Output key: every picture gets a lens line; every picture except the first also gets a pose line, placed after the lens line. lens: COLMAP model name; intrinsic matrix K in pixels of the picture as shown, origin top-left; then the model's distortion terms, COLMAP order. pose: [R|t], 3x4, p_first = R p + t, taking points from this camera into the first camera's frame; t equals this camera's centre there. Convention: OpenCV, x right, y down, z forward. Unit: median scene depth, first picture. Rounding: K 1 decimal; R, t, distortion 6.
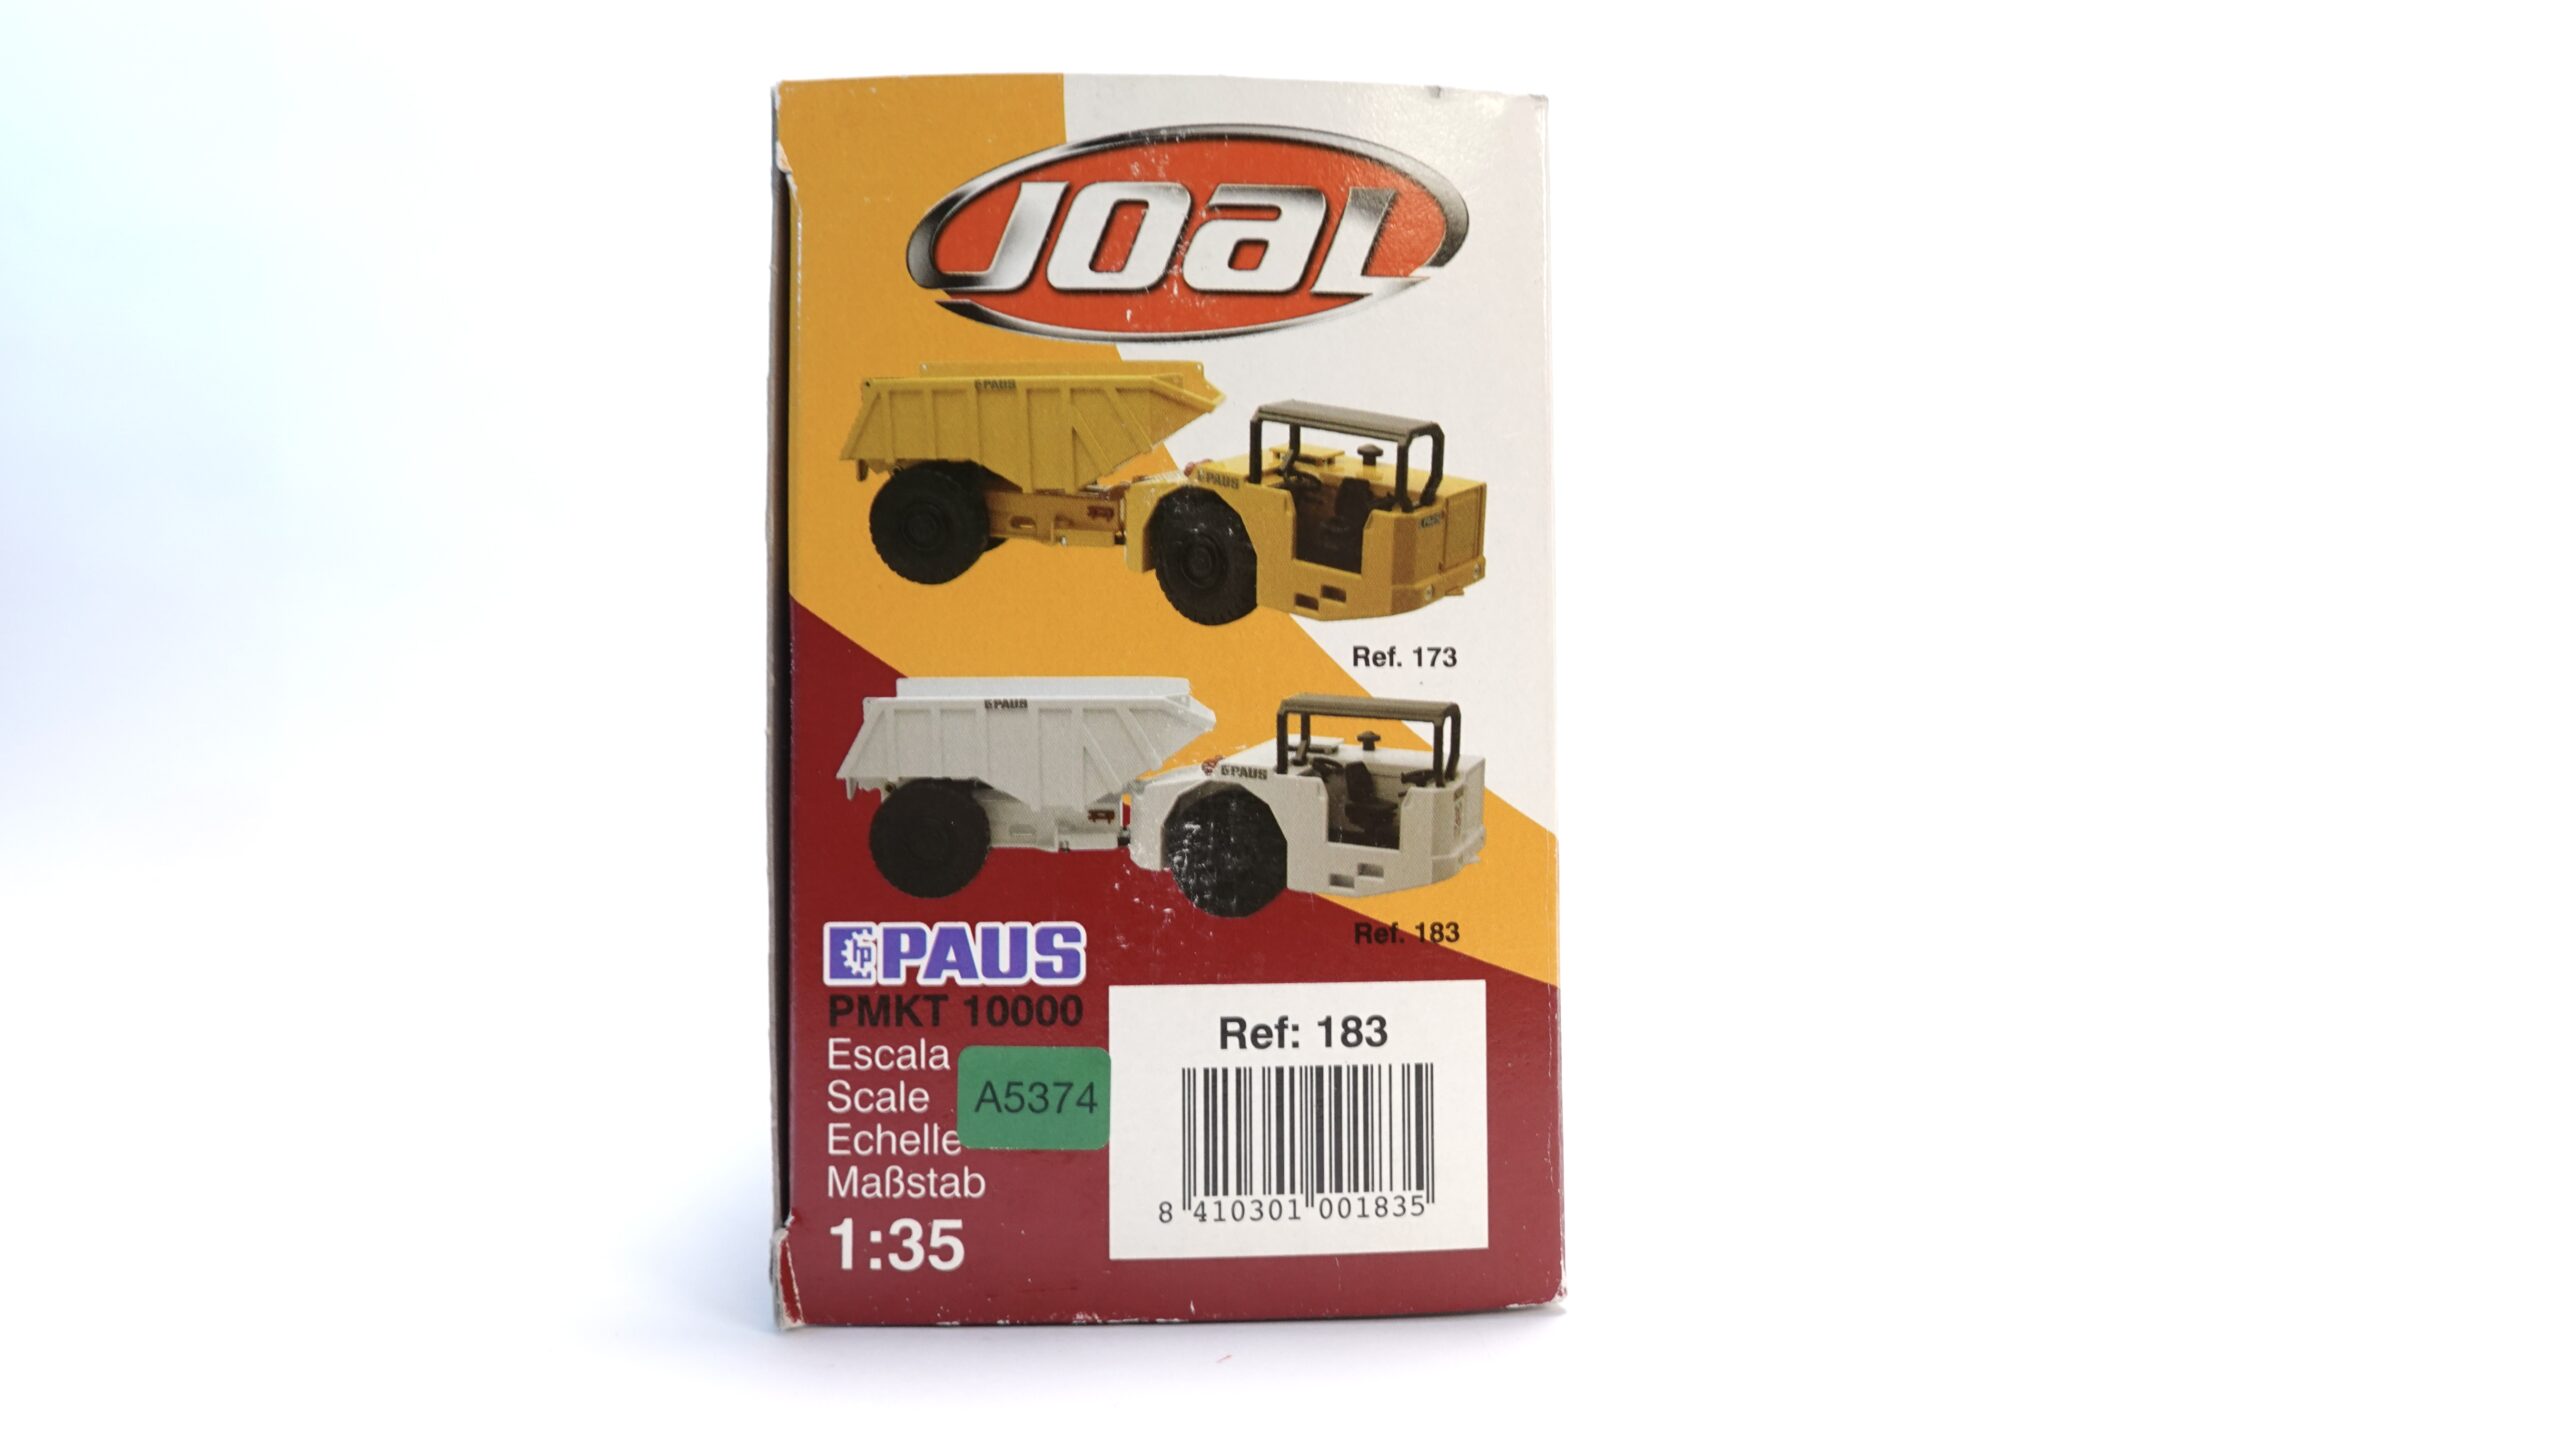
lens RADIAL K [[1721.9, 0, 1280.4], [0, 1721.9, 724.6], [0, 0, 1]] dist [0.006126, -0.001337]
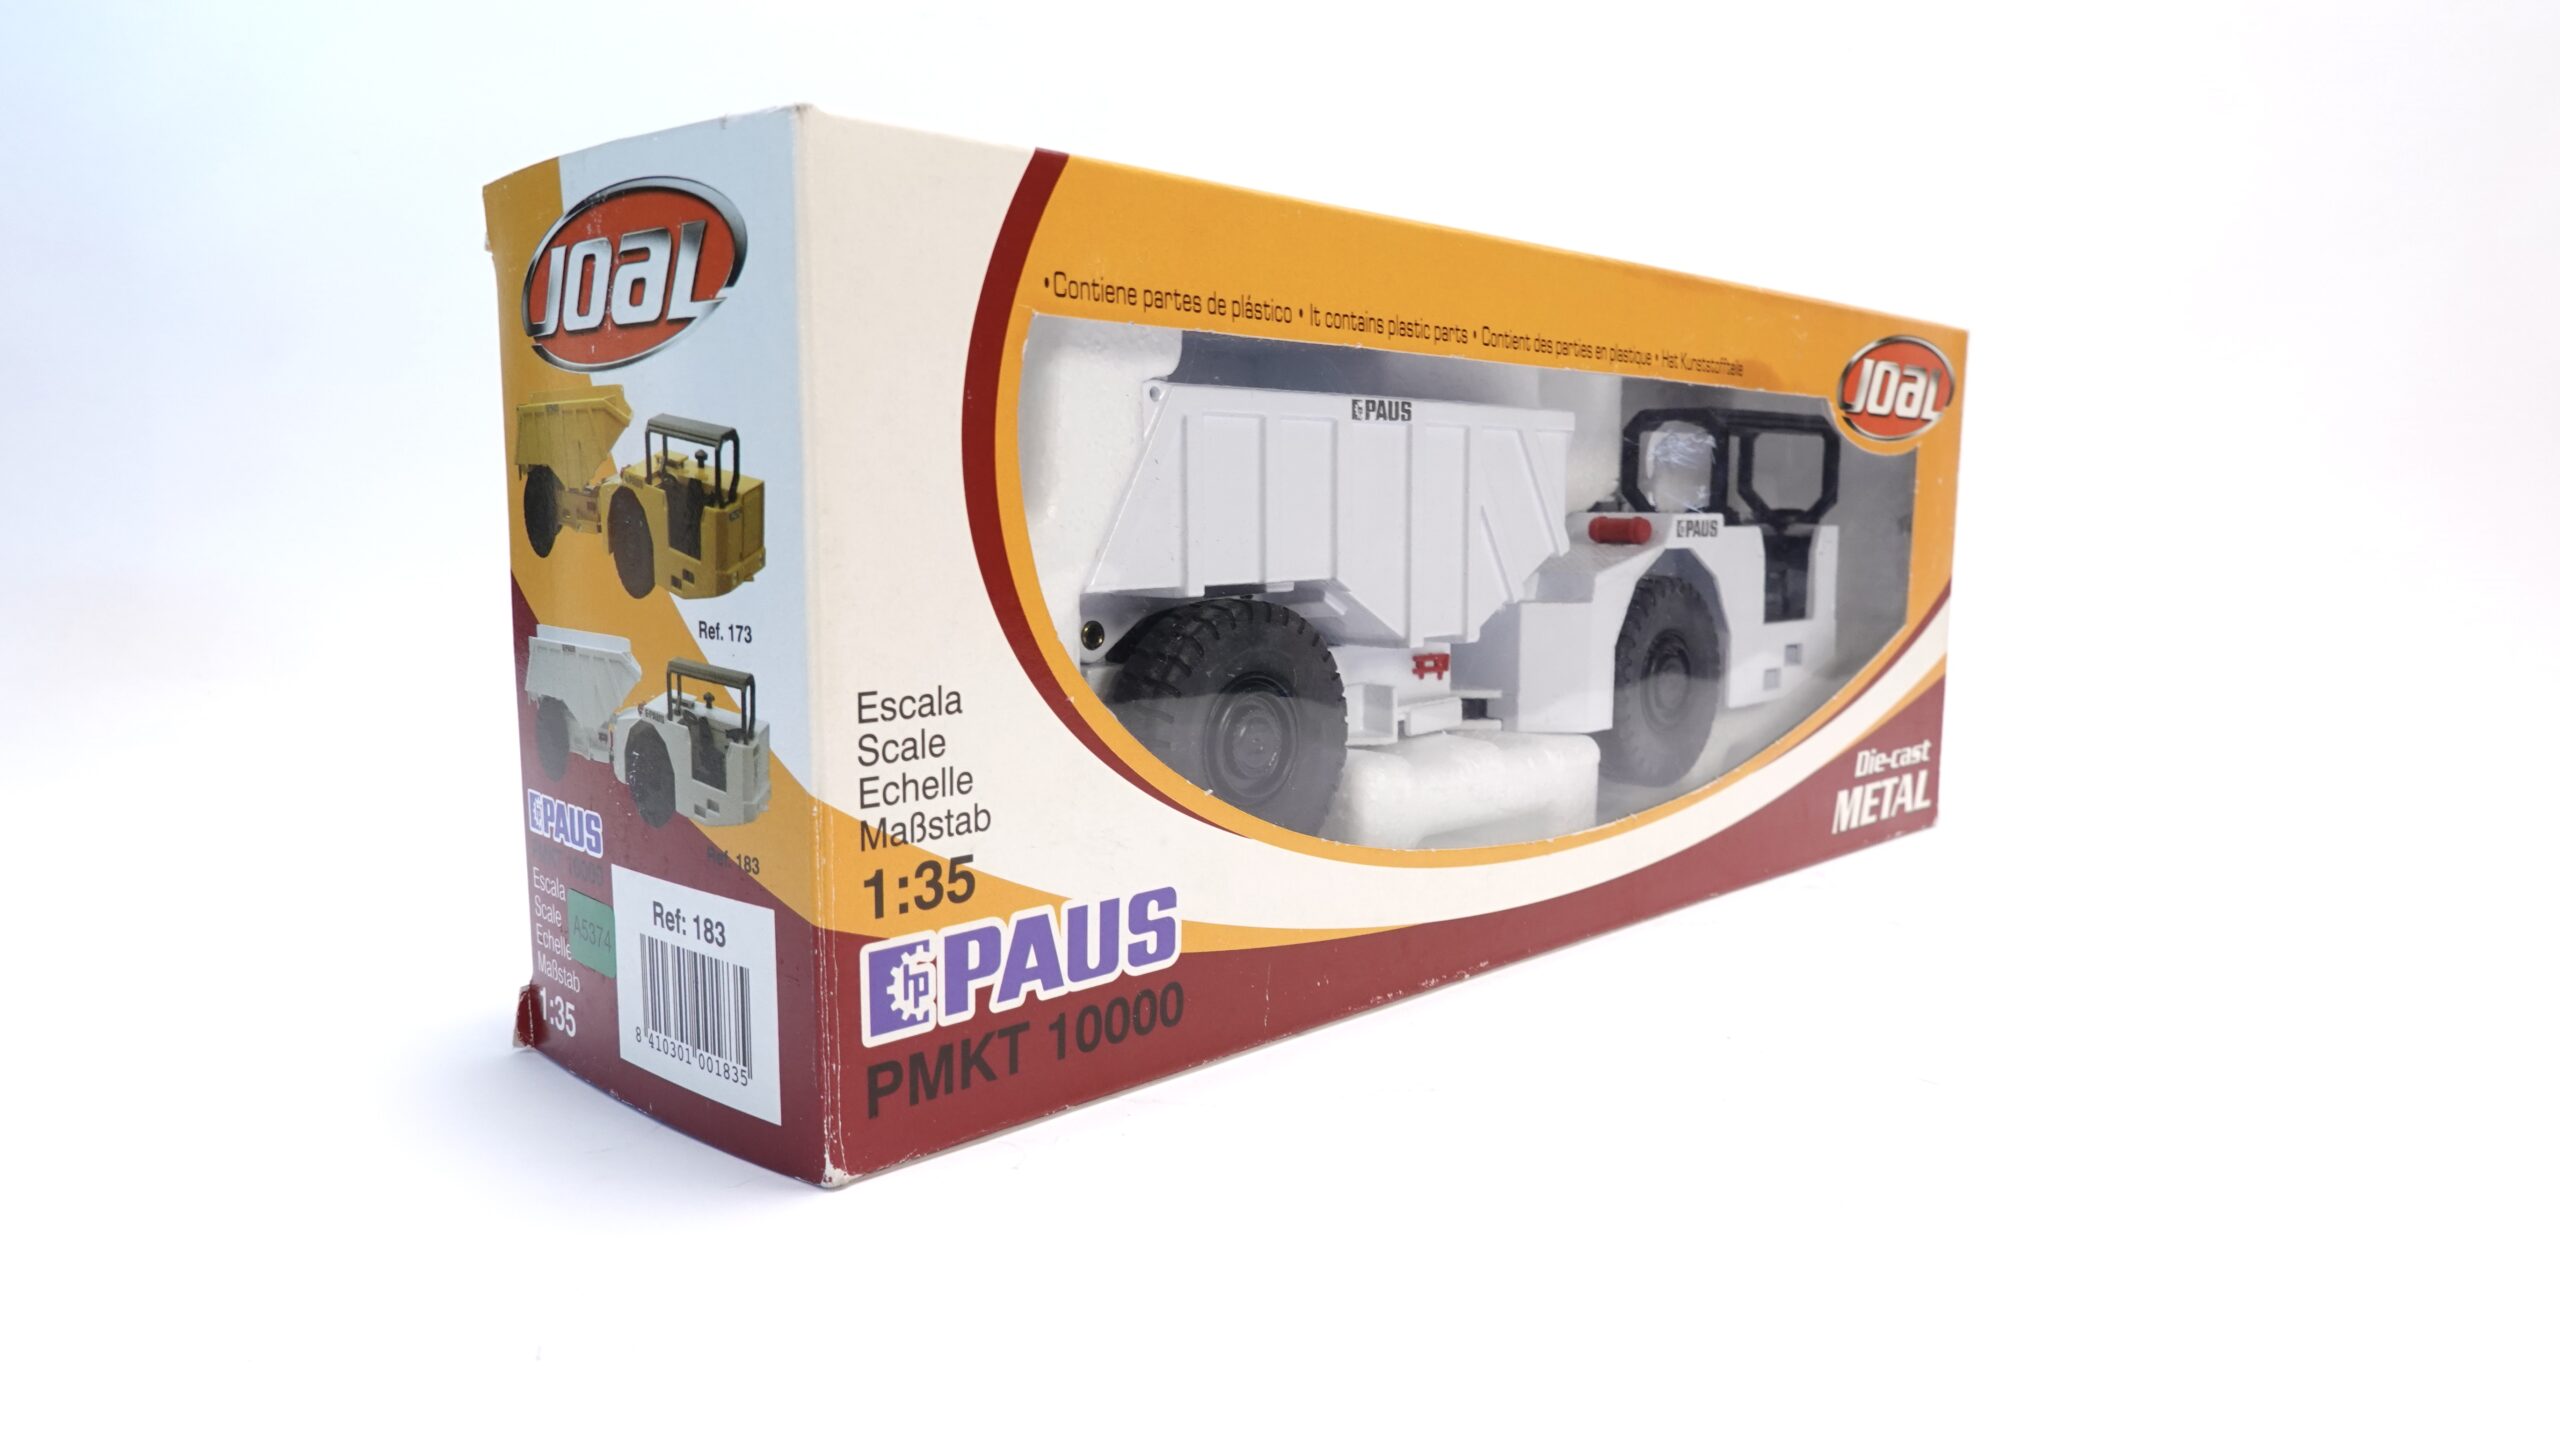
lens RADIAL K [[1721.9, 0, 1276.3], [0, 1721.9, 718.5], [0, 0, 1]] dist [0.006126, -0.001337]
pose [[0.696040, 0.106062, -0.710127, 1.185569], [0.013399, 0.986939, 0.160538, -0.166008], [0.717878, -0.121256, 0.685527, 0.457245]]
